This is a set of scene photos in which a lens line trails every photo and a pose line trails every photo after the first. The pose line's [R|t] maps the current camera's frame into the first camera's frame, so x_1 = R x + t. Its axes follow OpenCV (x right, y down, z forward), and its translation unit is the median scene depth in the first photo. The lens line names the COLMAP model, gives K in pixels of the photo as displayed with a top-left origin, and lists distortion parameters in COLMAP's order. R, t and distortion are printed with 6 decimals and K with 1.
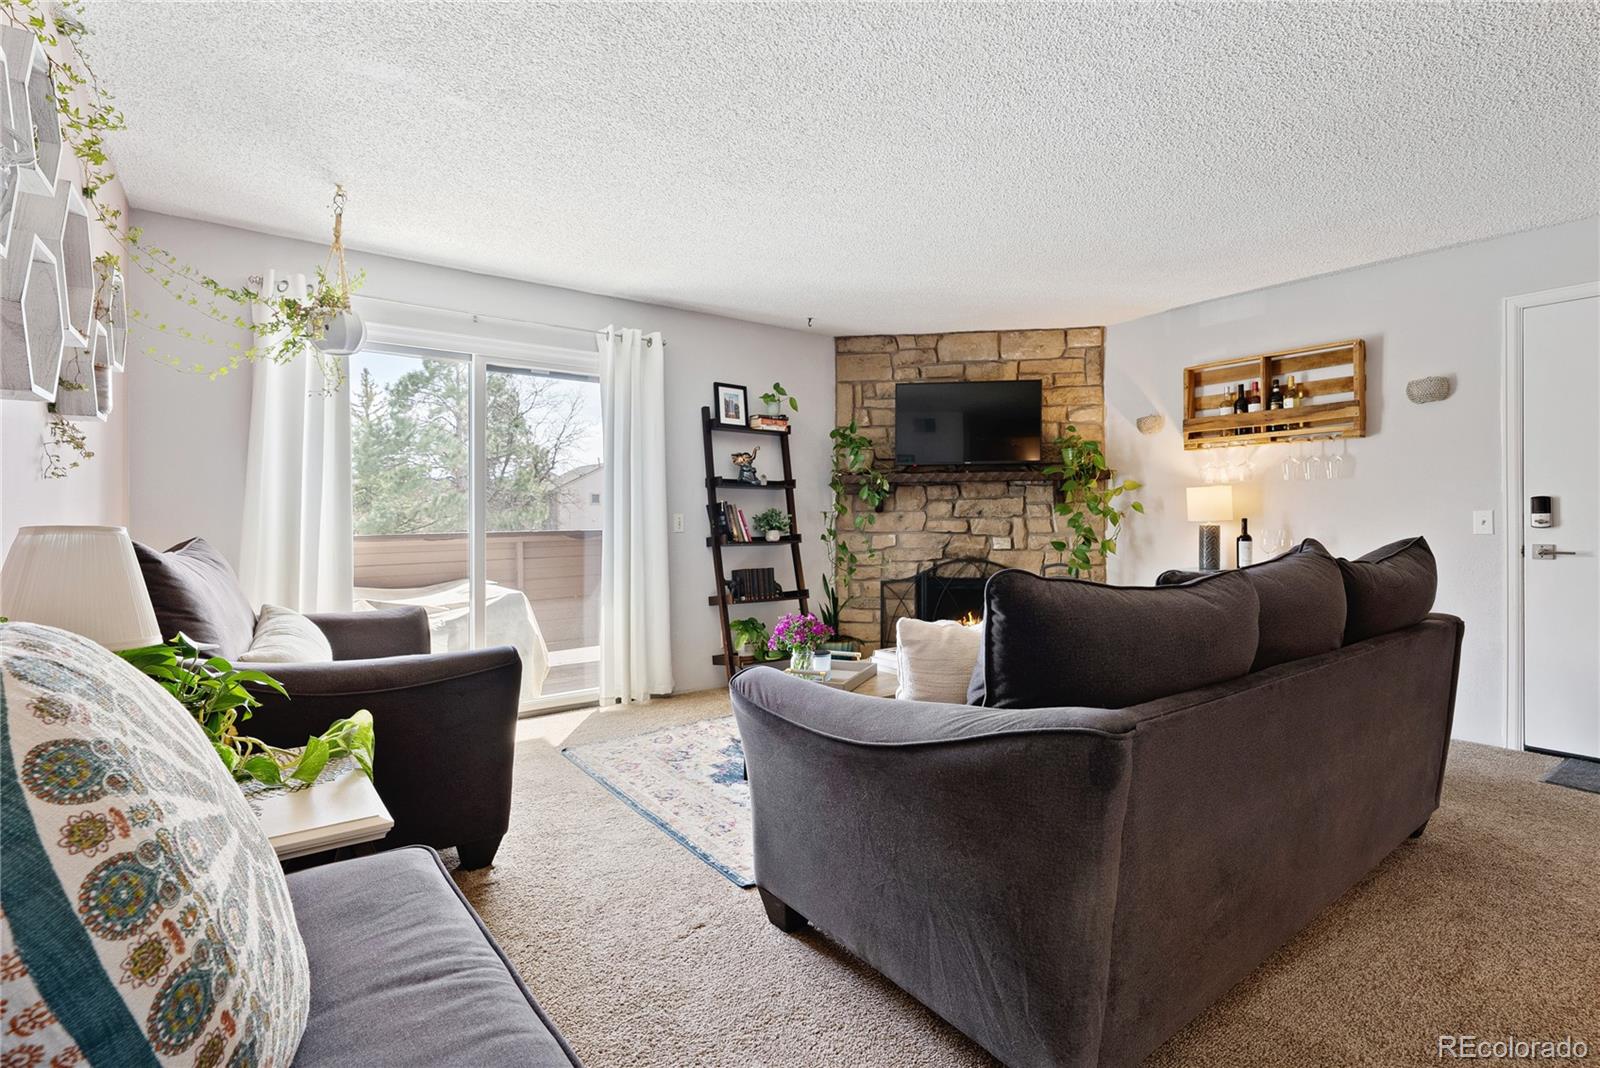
lens RADIAL K [[731.6, 0, 796.5], [0, 731.6, 520.4], [0, 0, 1]] dist [0.001384, -0.000092]
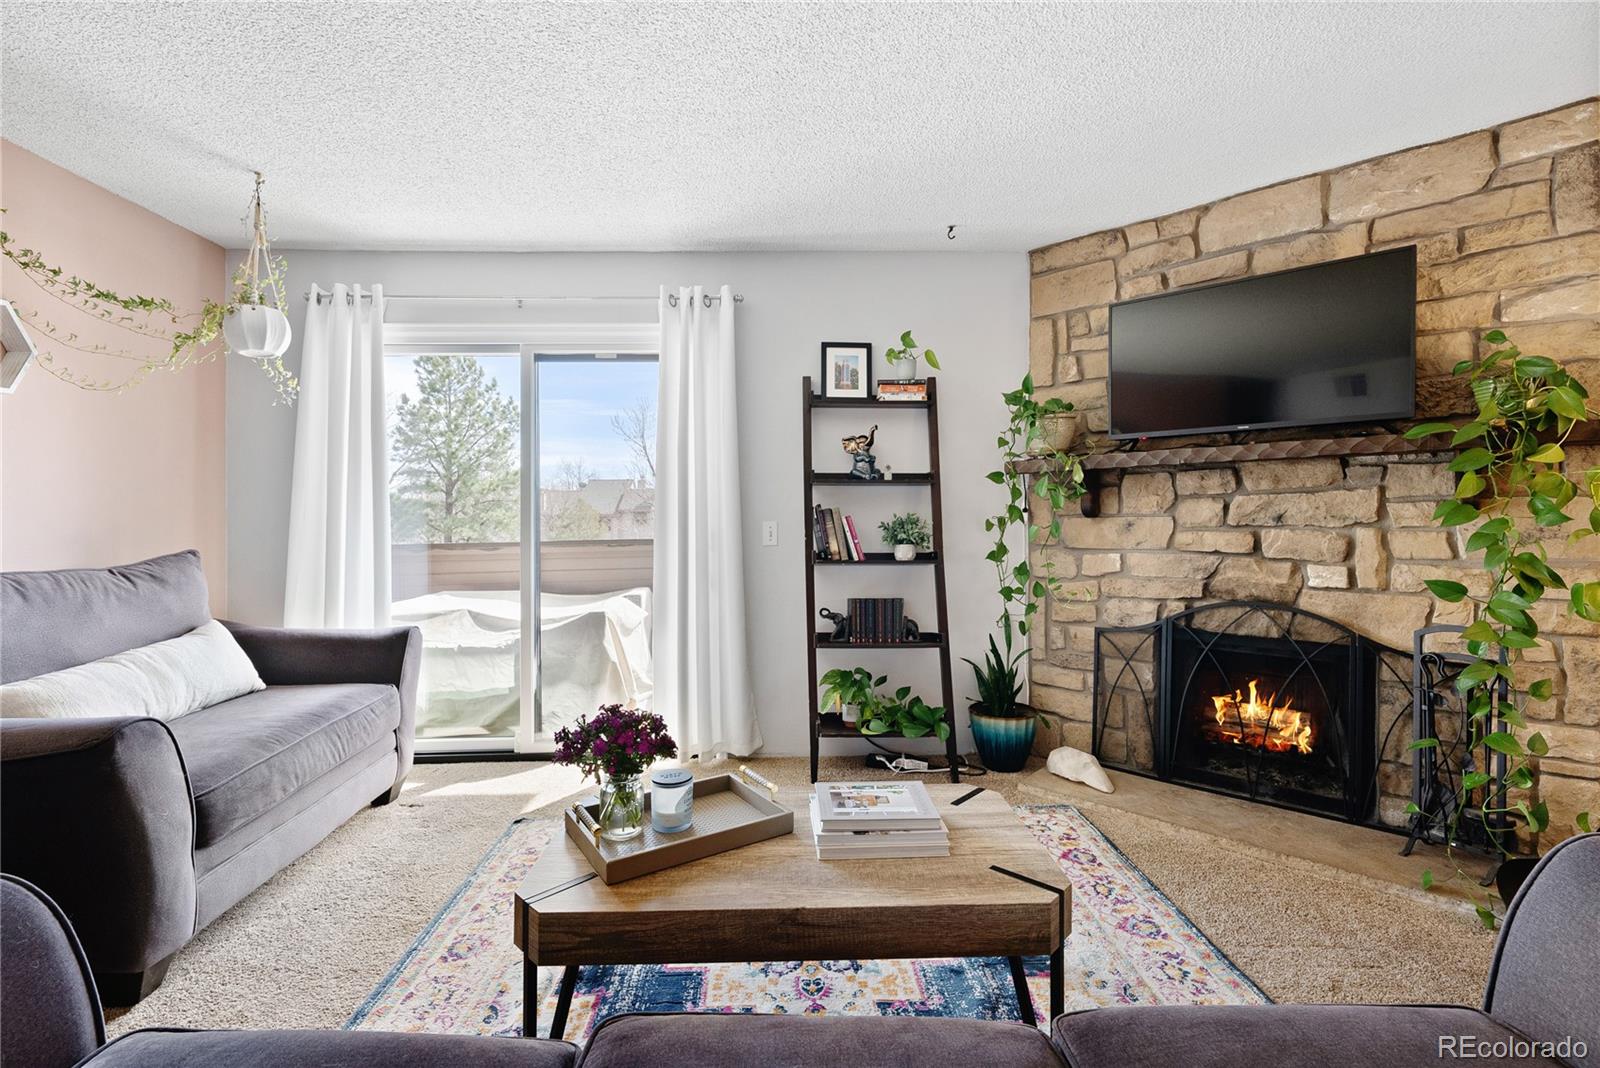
lens RADIAL K [[711.3, 0, 806.9], [0, 711.3, 523.1], [0, 0, 1]] dist [0.000349, -0.000320]
pose [[0.826023, 0.003573, -0.563624, 0.260898], [0.002421, 0.999948, 0.009886, -0.012962], [0.563631, -0.009531, 0.825972, 0.370141]]
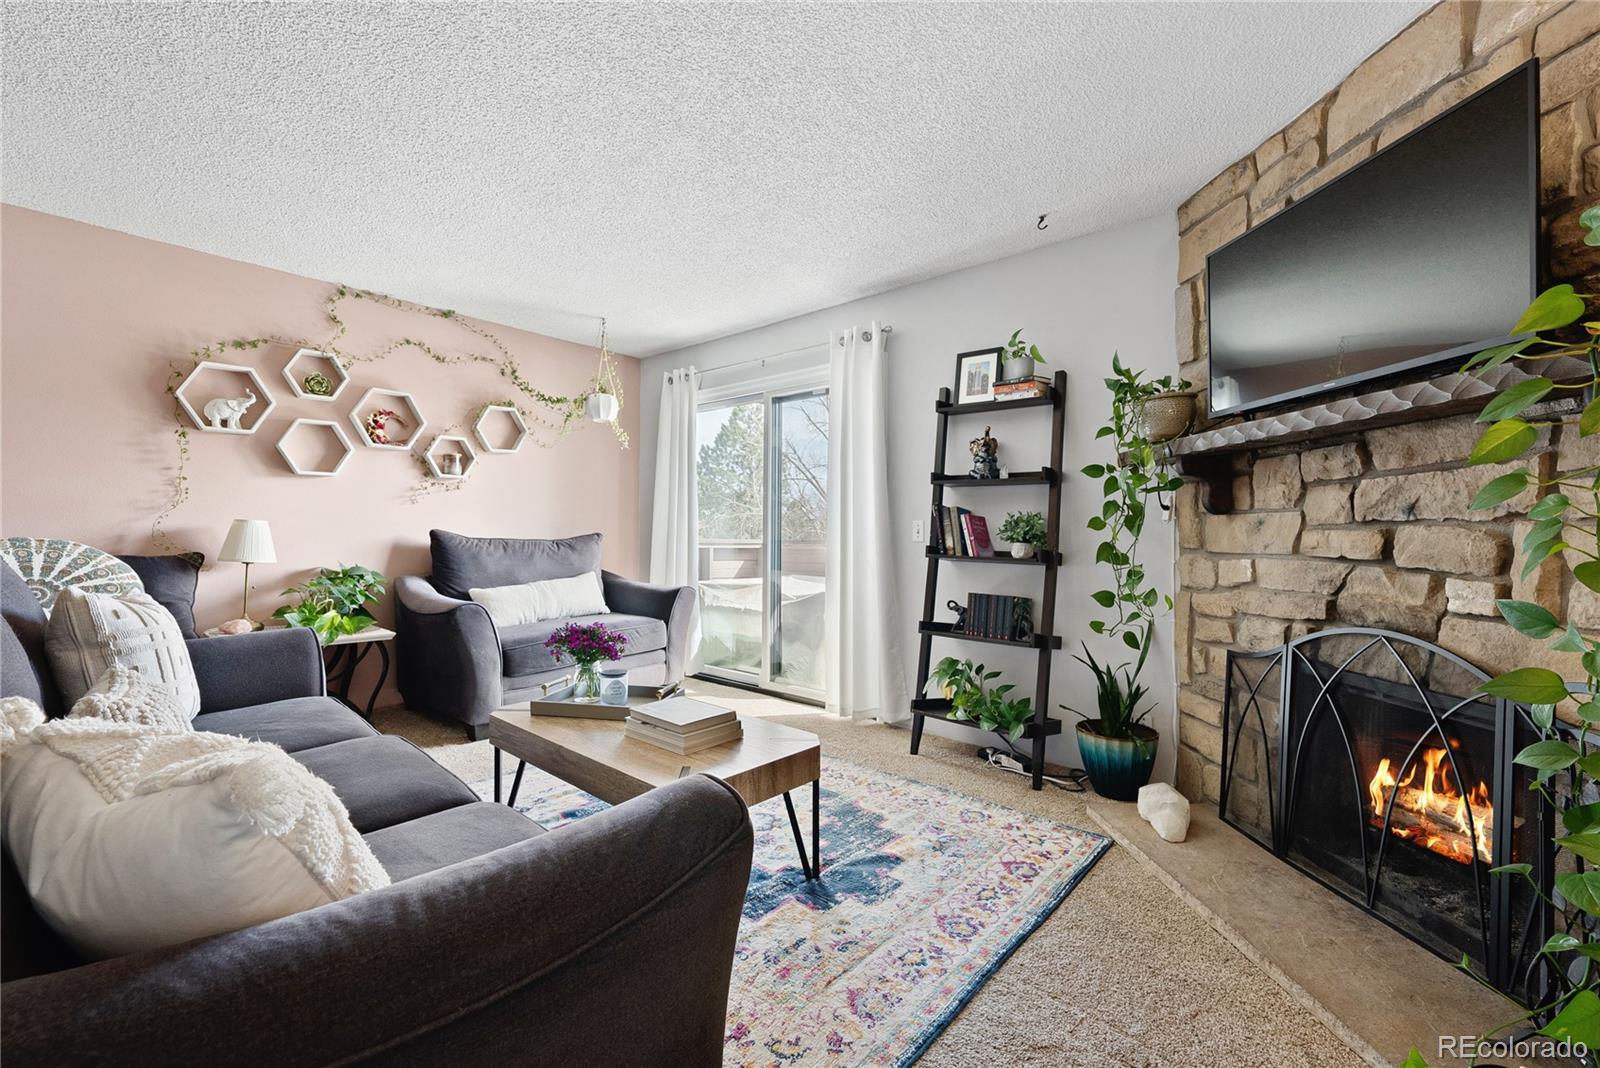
lens RADIAL K [[673.9, 0, 808.9], [0, 673.9, 523.5], [0, 0, 1]] dist [0.000932, 0.000067]
pose [[0.214816, -0.007060, -0.976629, 0.522946], [-0.012258, 0.999876, -0.009924, 0.003816], [0.976578, 0.014104, 0.214703, 0.633645]]
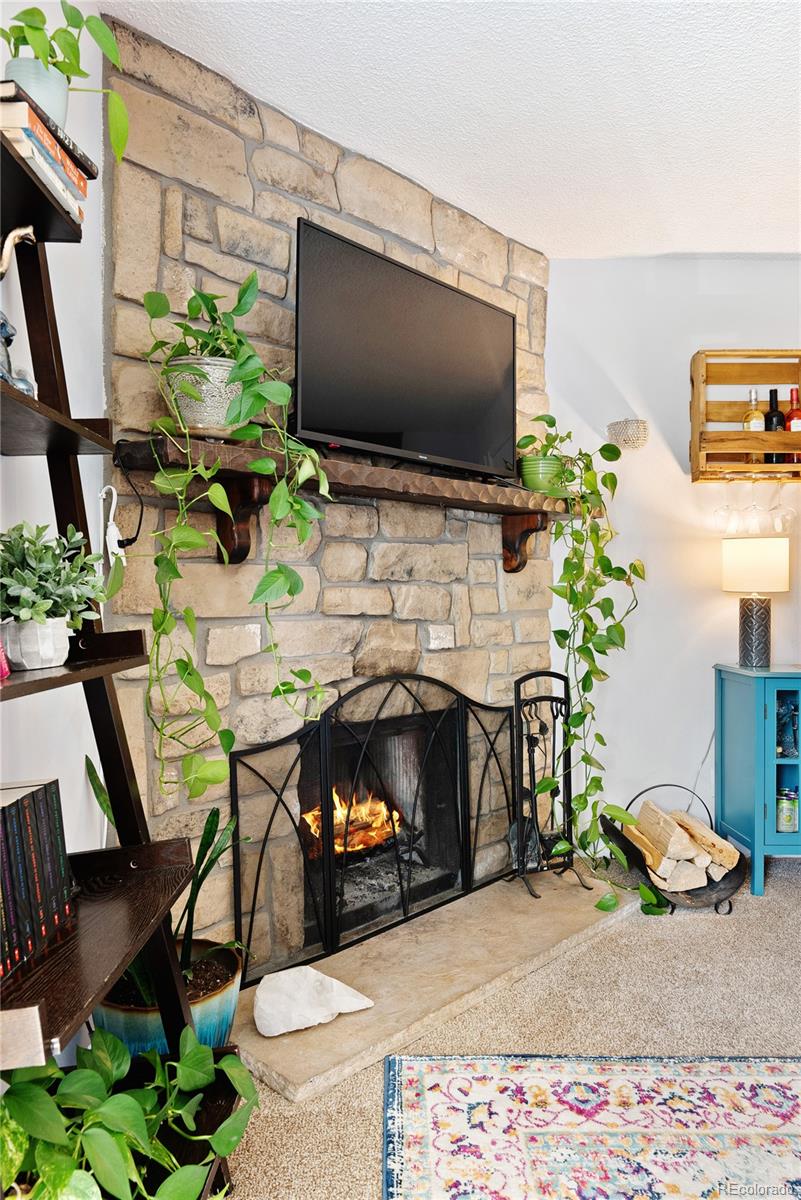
lens RADIAL K [[808.7, 0, 396.8], [0, 808.7, 594.7], [0, 0, 1]] dist [0.002782, 0.000305]
pose [[0.576637, 0.006751, 0.816972, -0.169784], [-0.000068, 0.999966, -0.008215, 0.008047], [-0.817000, 0.004681, 0.576618, 0.720579]]
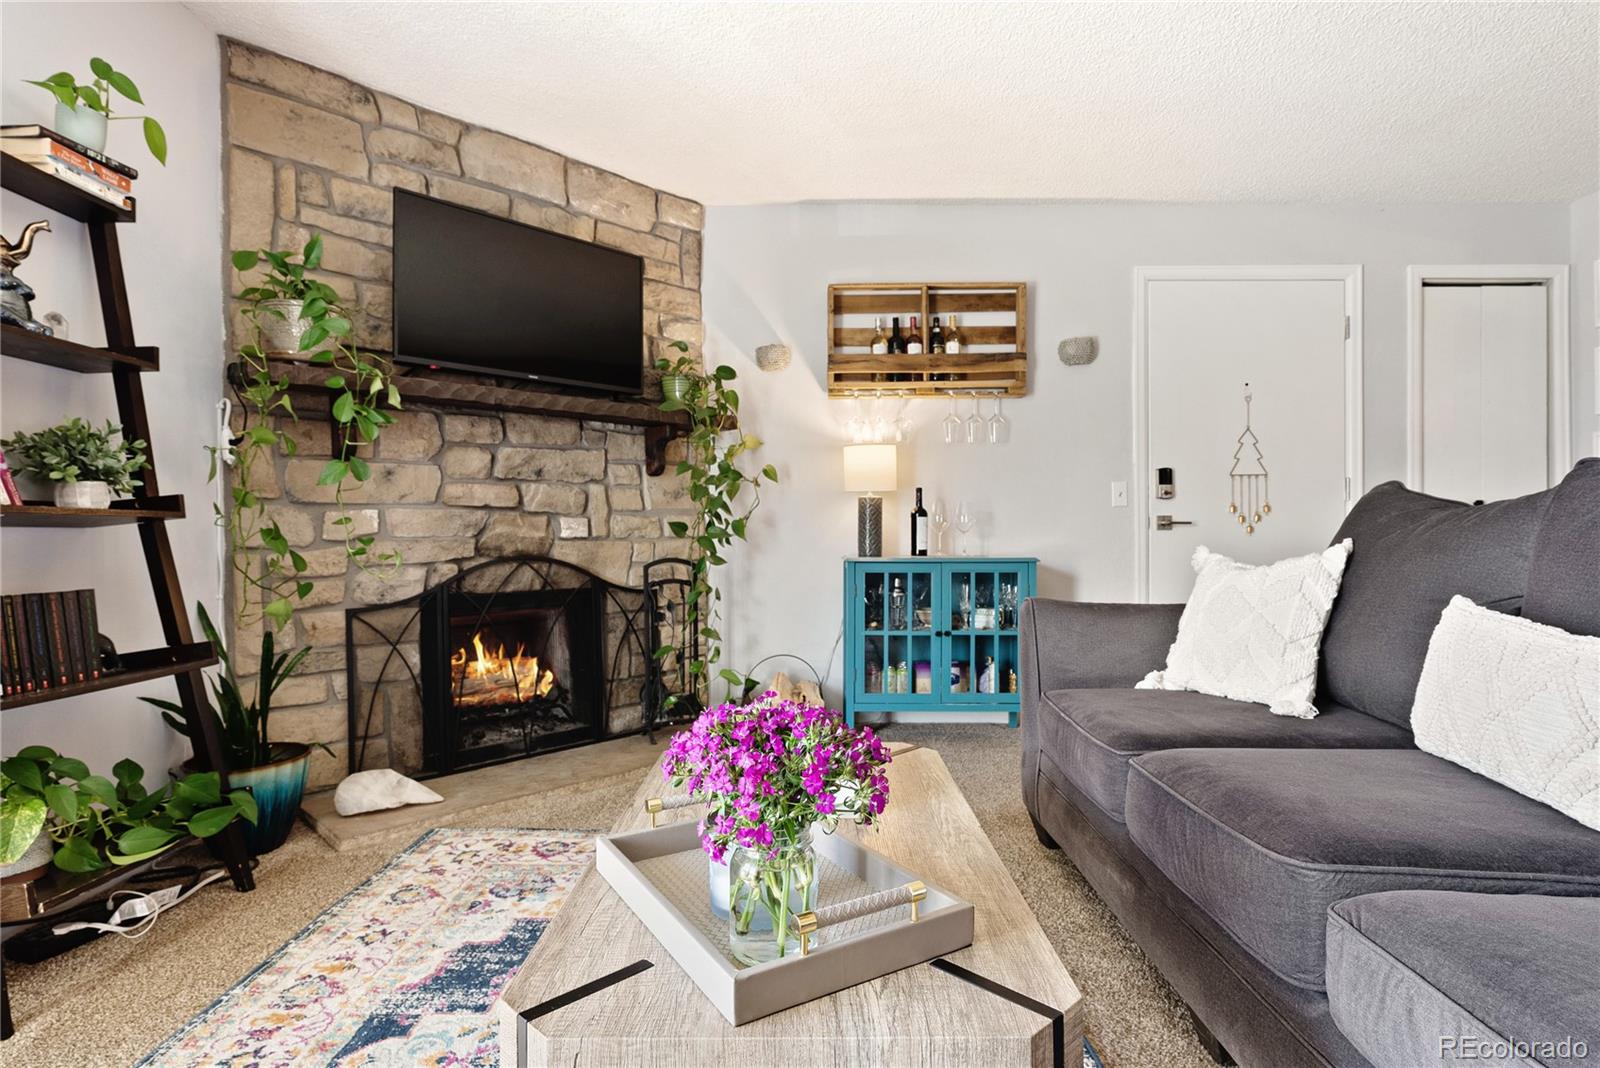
lens RADIAL K [[838.0, 0, 797.6], [0, 838.0, 535.7], [0, 0, 1]] dist [0.005908, 0.000001]
pose [[0.592799, -0.001841, 0.805349, -0.146059], [0.004613, 0.999989, -0.001109, 0.039341], [-0.805337, 0.004372, 0.592801, 0.469659]]
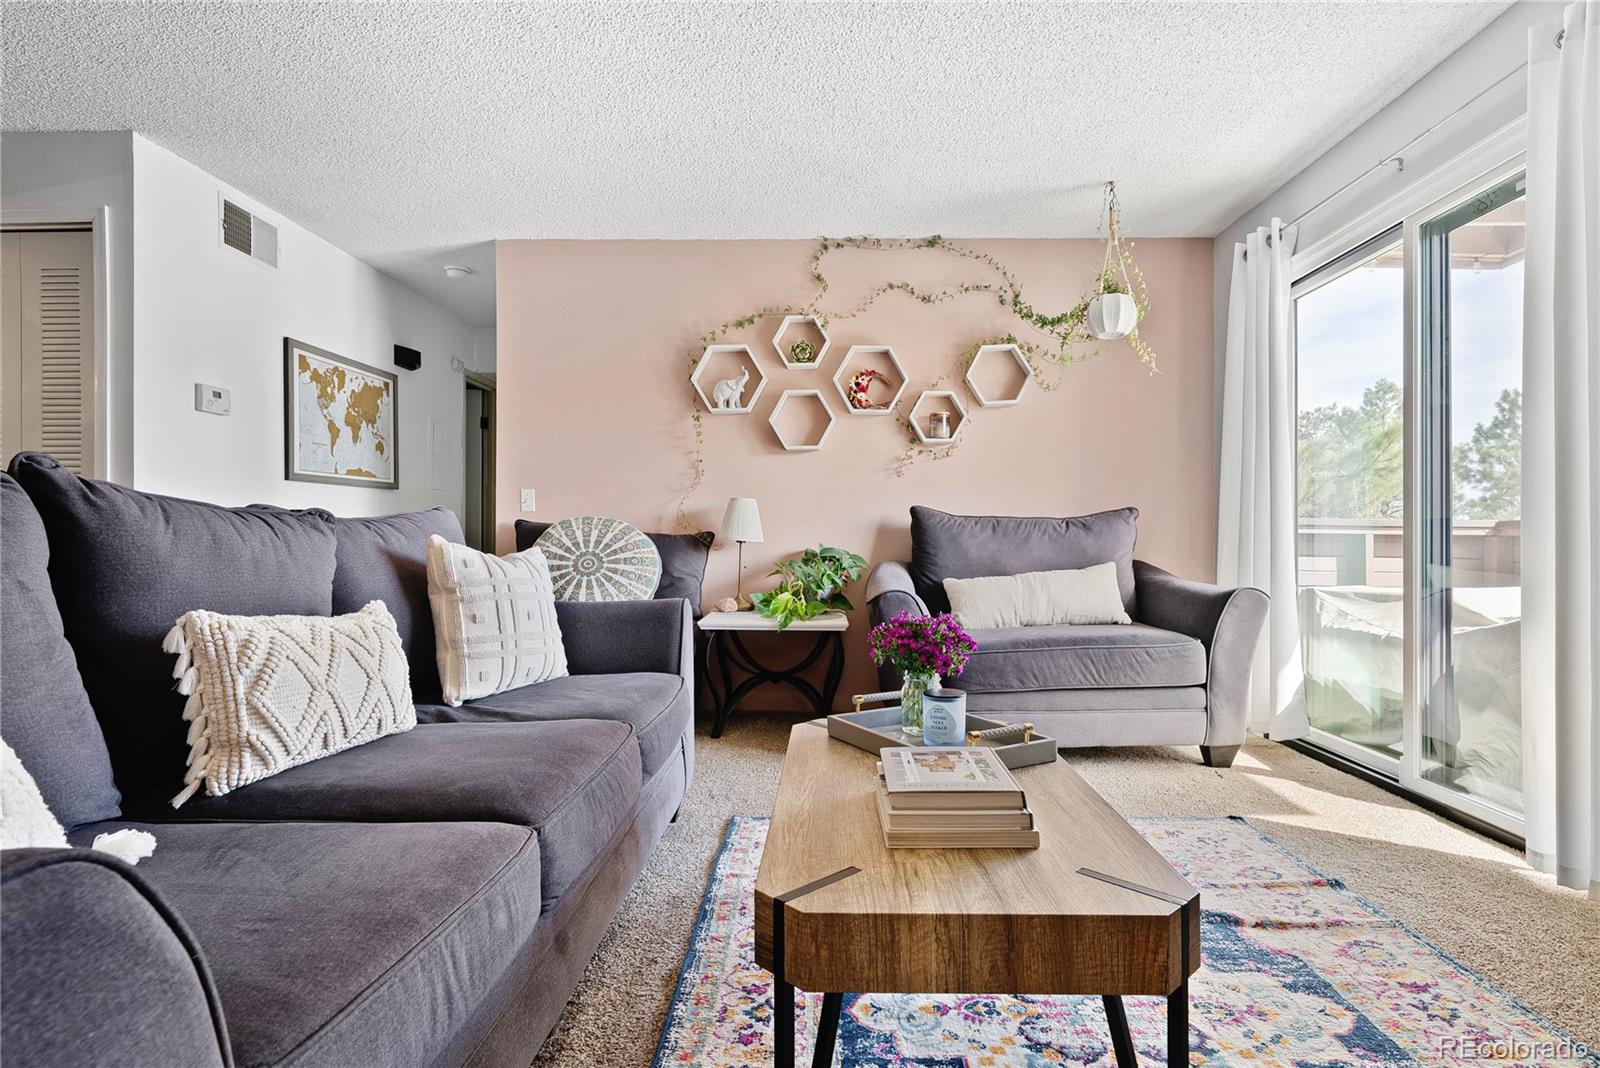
lens RADIAL K [[828.8, 0, 815.8], [0, 828.8, 537.5], [0, 0, 1]] dist [0.000689, -0.000195]
pose [[-0.607063, 0.004198, -0.794643, 0.352990], [0.002239, 0.999991, 0.003572, 0.035325], [0.794651, 0.000389, -0.607067, 0.781047]]
